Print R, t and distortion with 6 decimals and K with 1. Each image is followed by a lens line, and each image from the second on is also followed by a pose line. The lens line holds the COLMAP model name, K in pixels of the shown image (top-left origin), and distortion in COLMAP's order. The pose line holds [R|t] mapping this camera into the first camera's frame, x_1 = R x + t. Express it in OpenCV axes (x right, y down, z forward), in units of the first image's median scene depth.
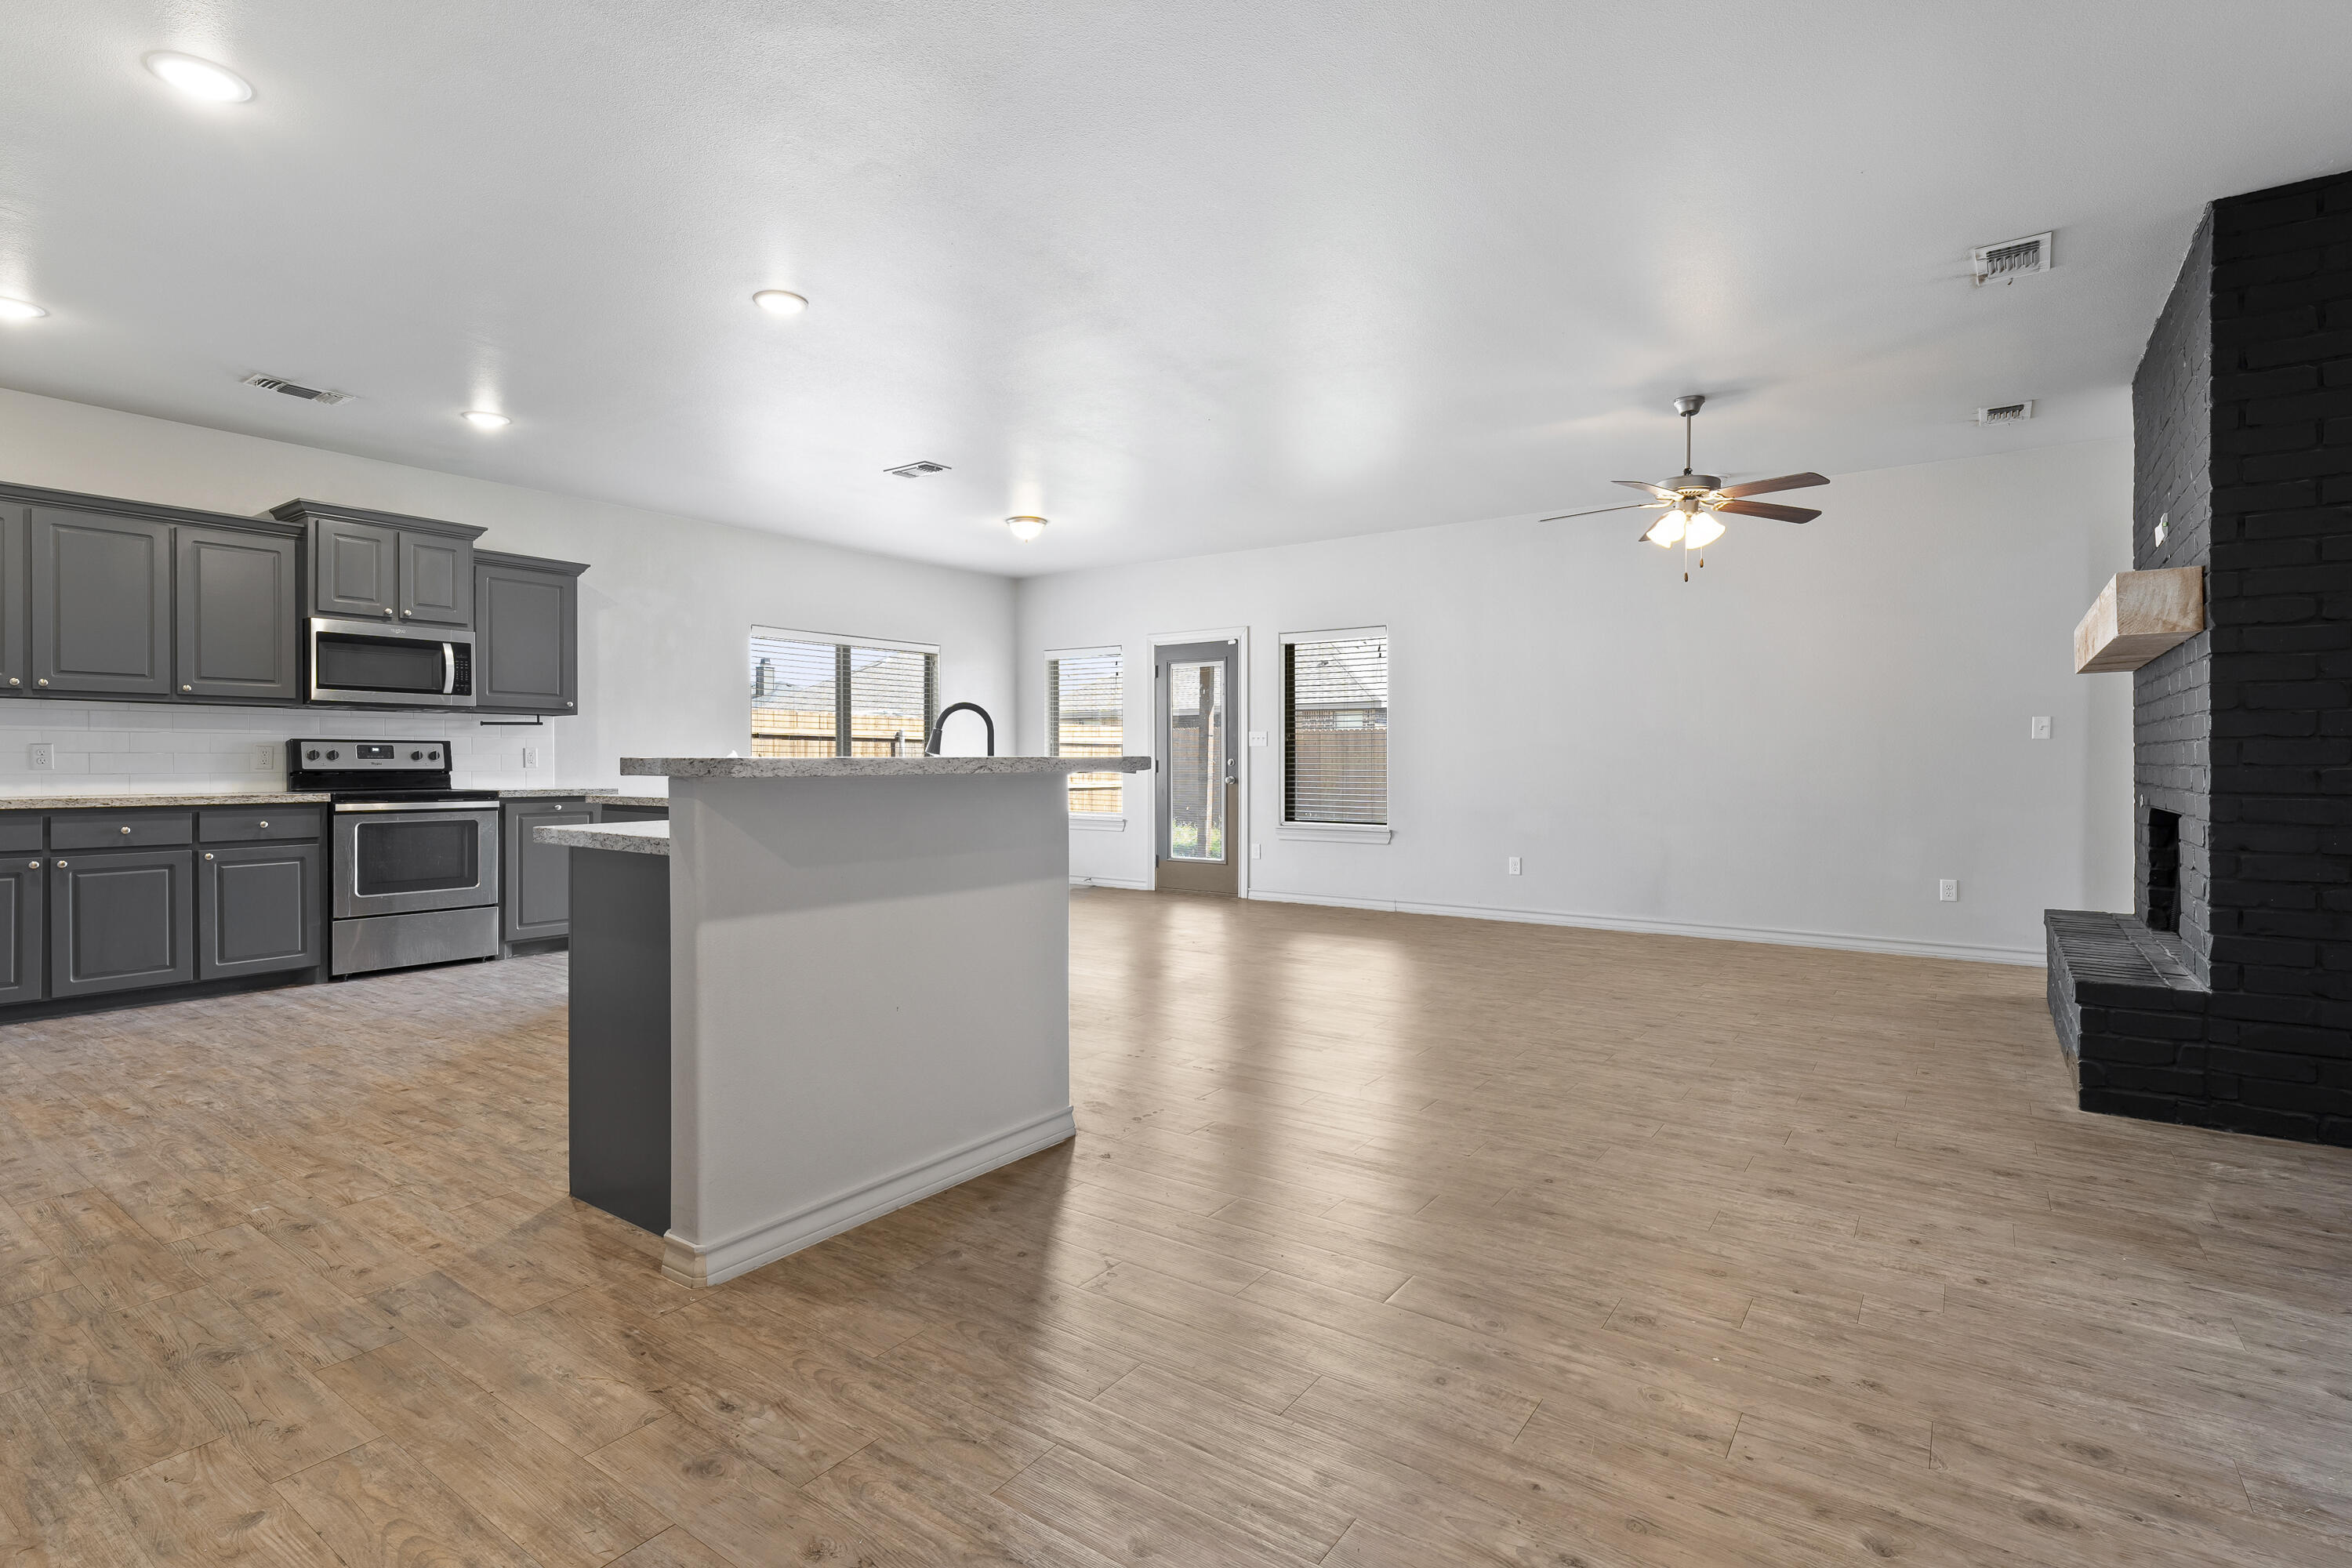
lens RADIAL K [[1111.1, 0, 1176.2], [0, 1111.1, 780.6], [0, 0, 1]] dist [0.002082, 0.000117]
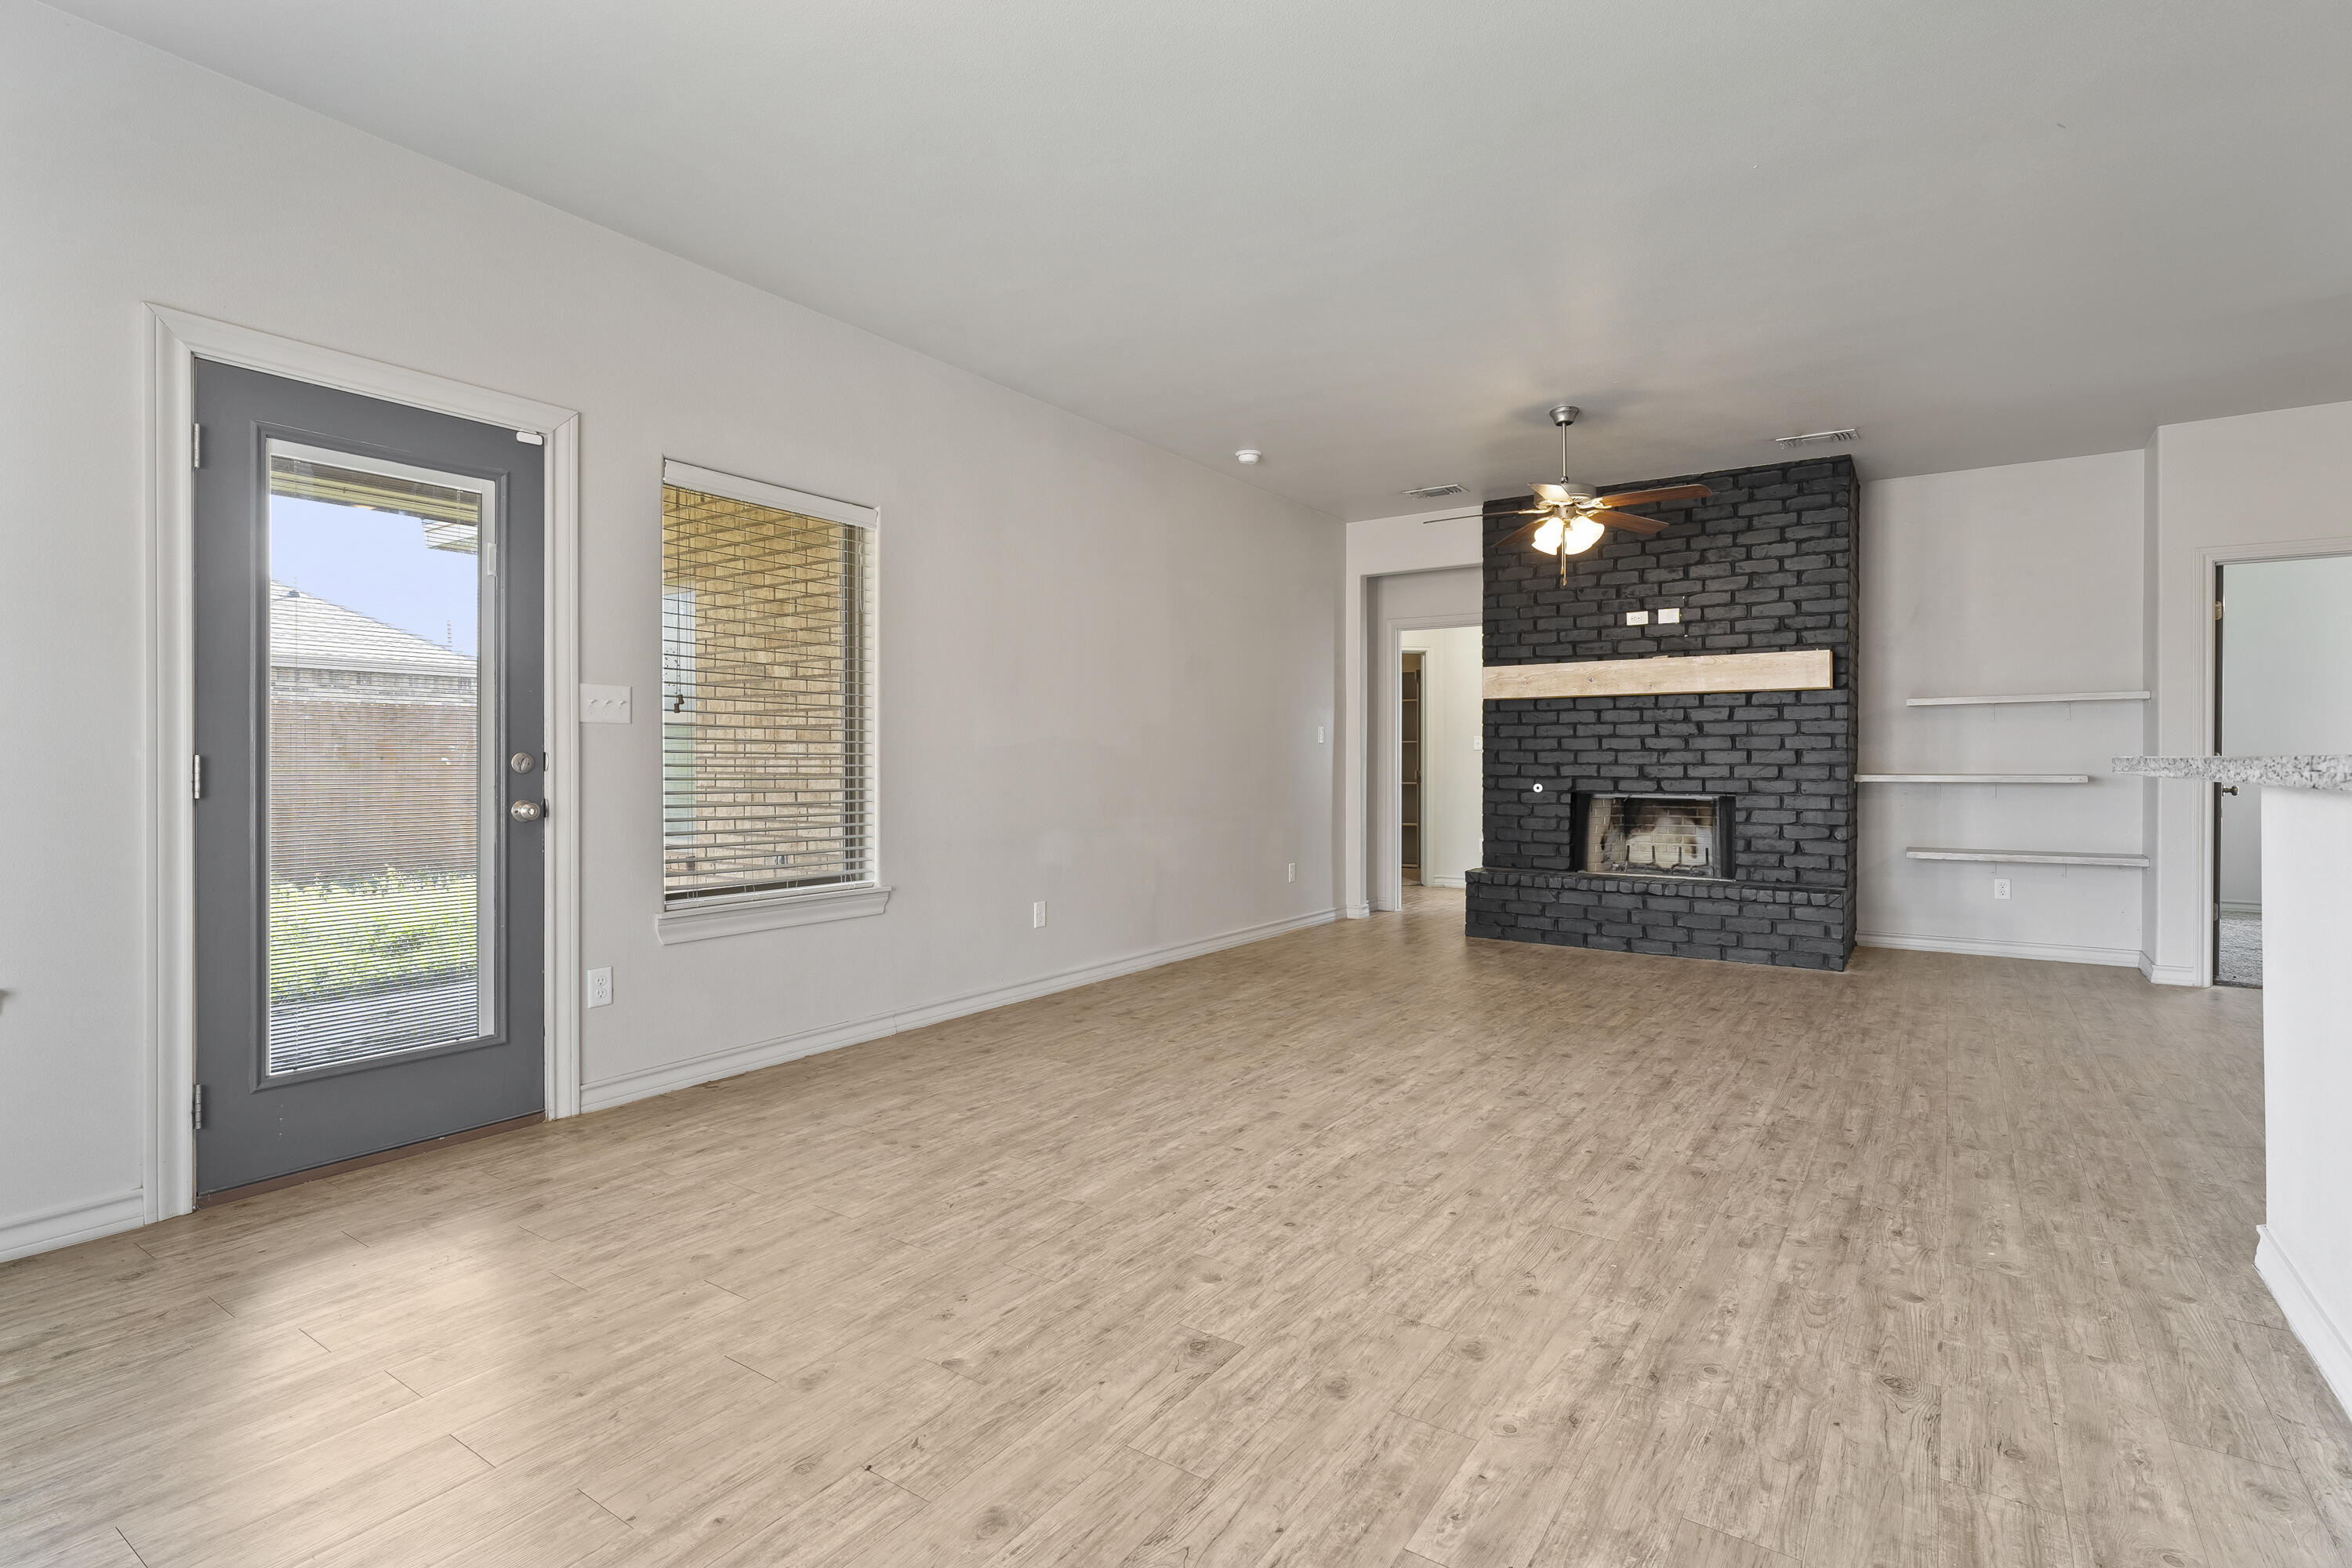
lens RADIAL K [[1128.8, 0, 1179.1], [0, 1128.8, 766.2], [0, 0, 1]] dist [-0.000155, -0.000410]
pose [[-0.024998, -0.002941, 0.999683, -0.596514], [0.013574, 0.999902, 0.003281, -0.022482], [-0.999595, 0.013652, -0.024955, 1.441424]]
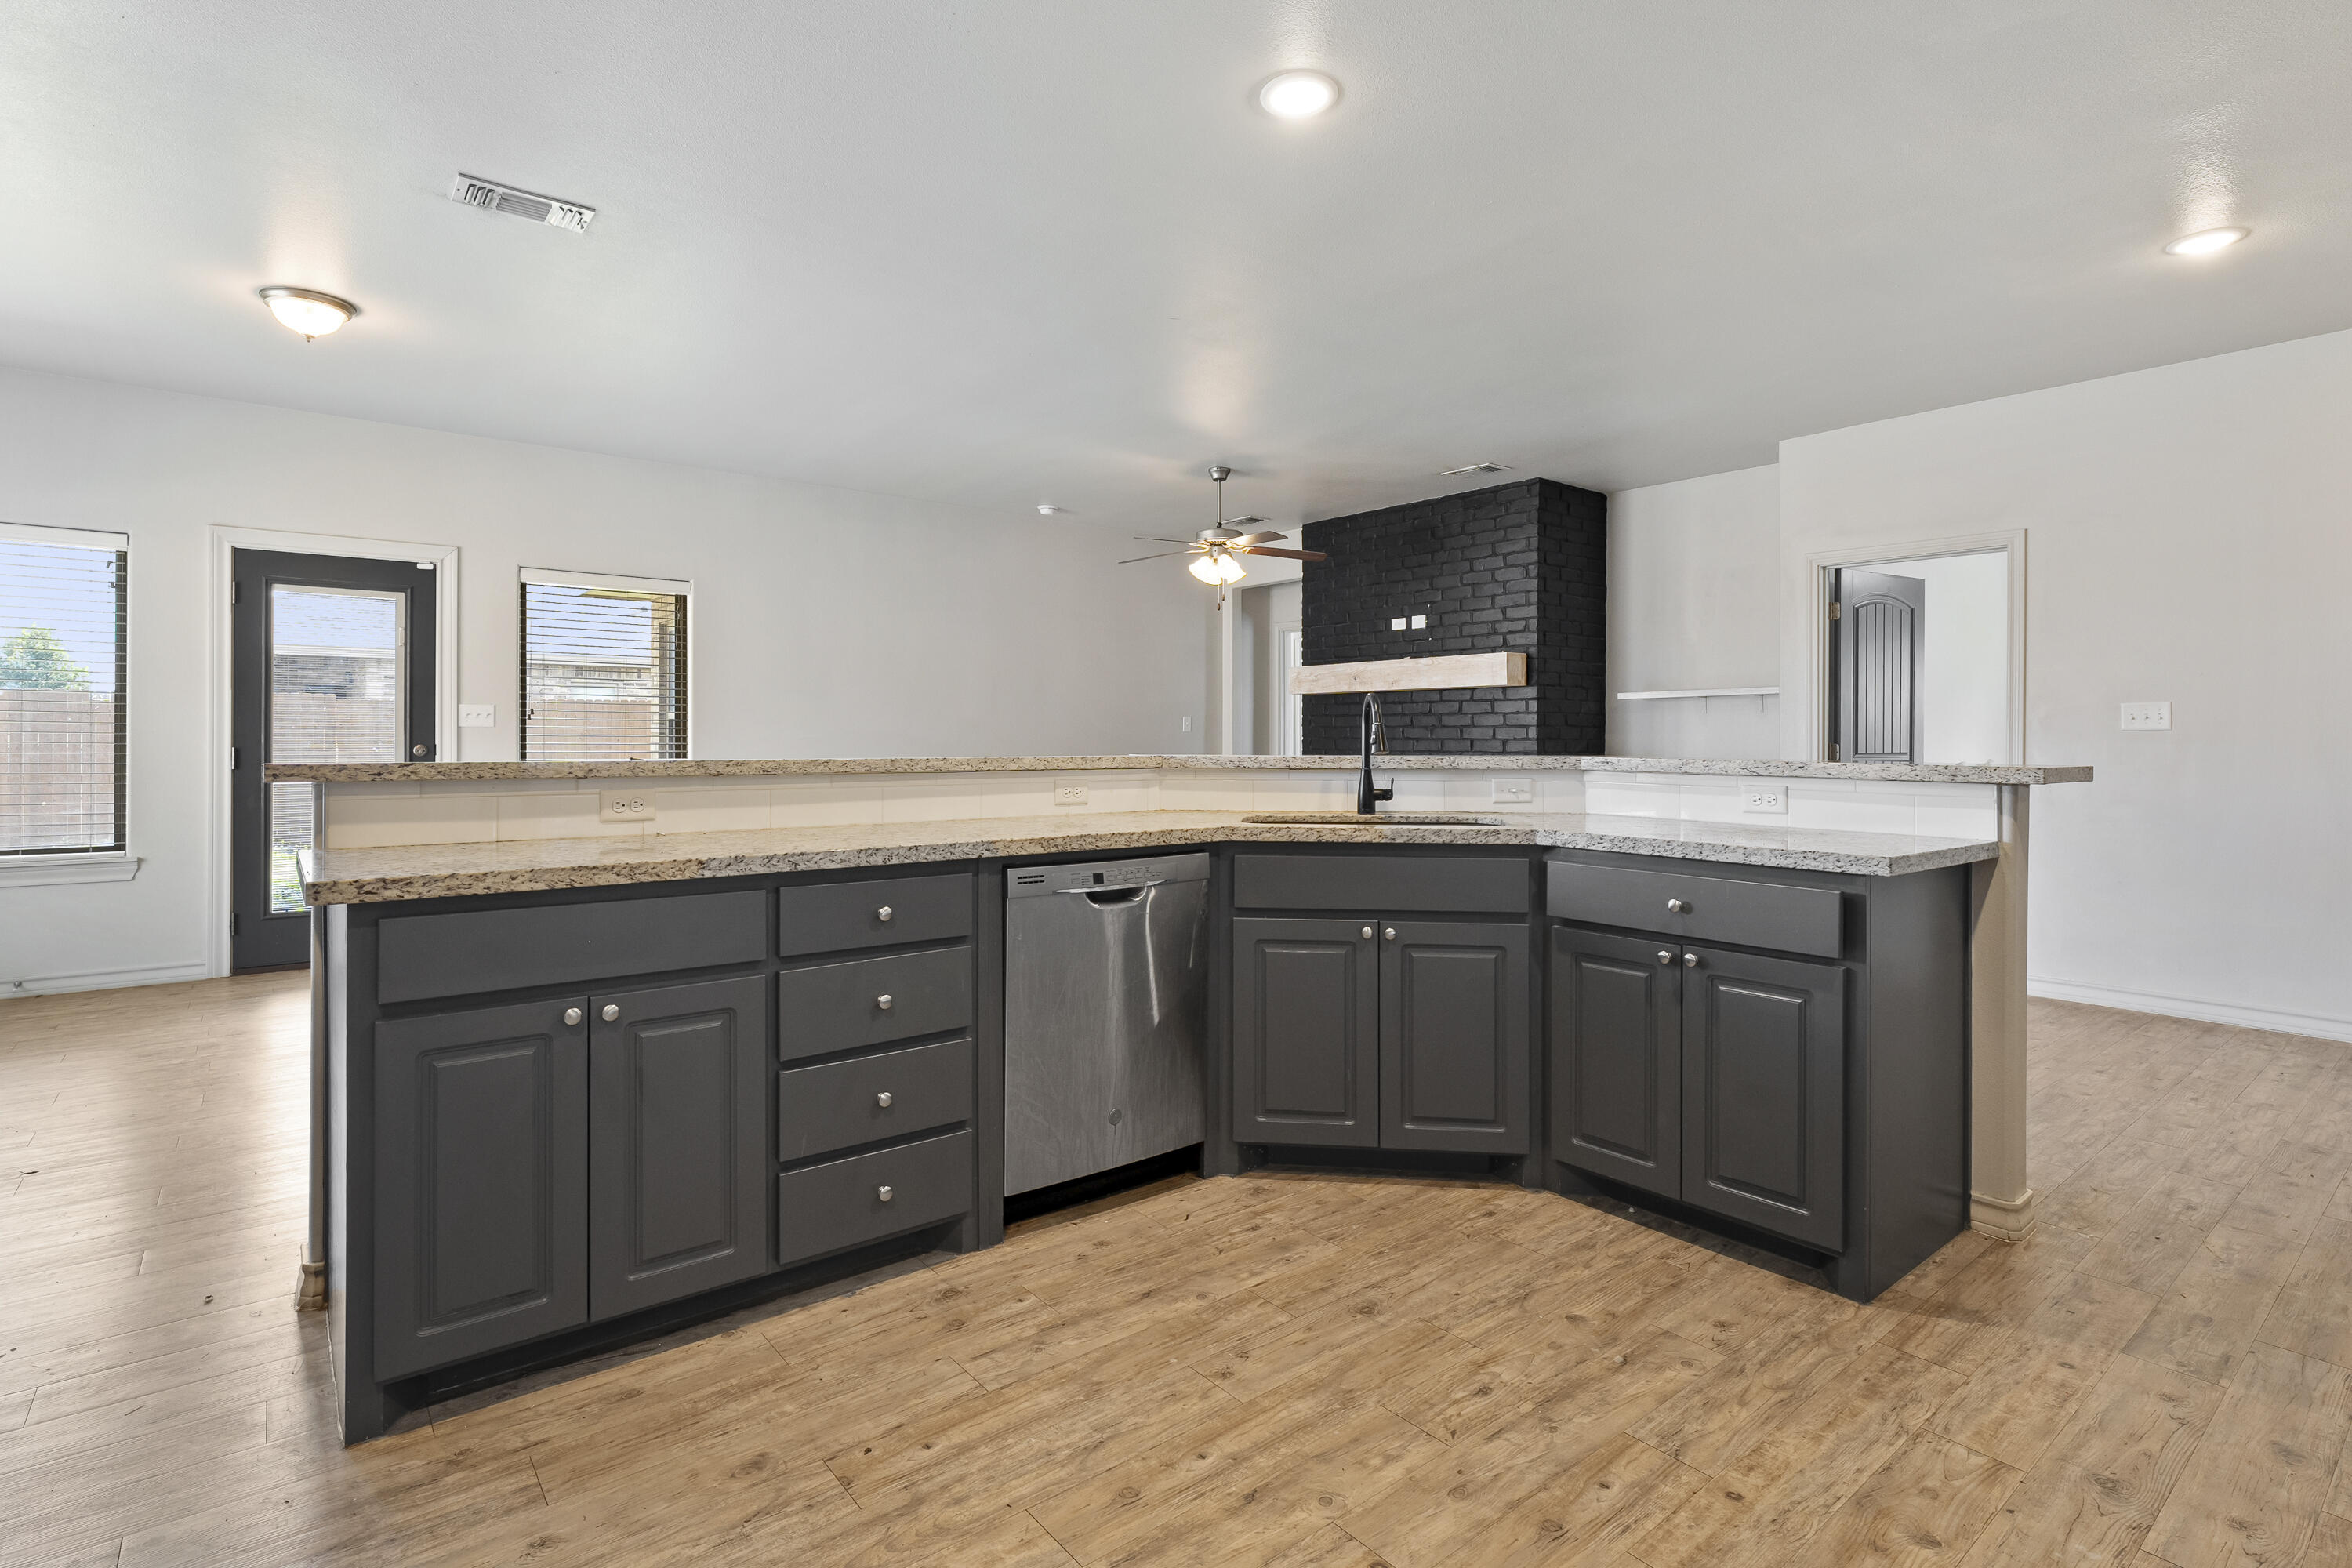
lens RADIAL K [[1158.9, 0, 1163.0], [0, 1158.9, 738.3], [0, 0, 1]] dist [0.002226, 0.000467]
pose [[0.264425, 0.004281, 0.964397, -0.880698], [0.011196, 0.999909, -0.007509, -0.022583], [-0.964341, 0.012783, 0.264353, 0.744904]]
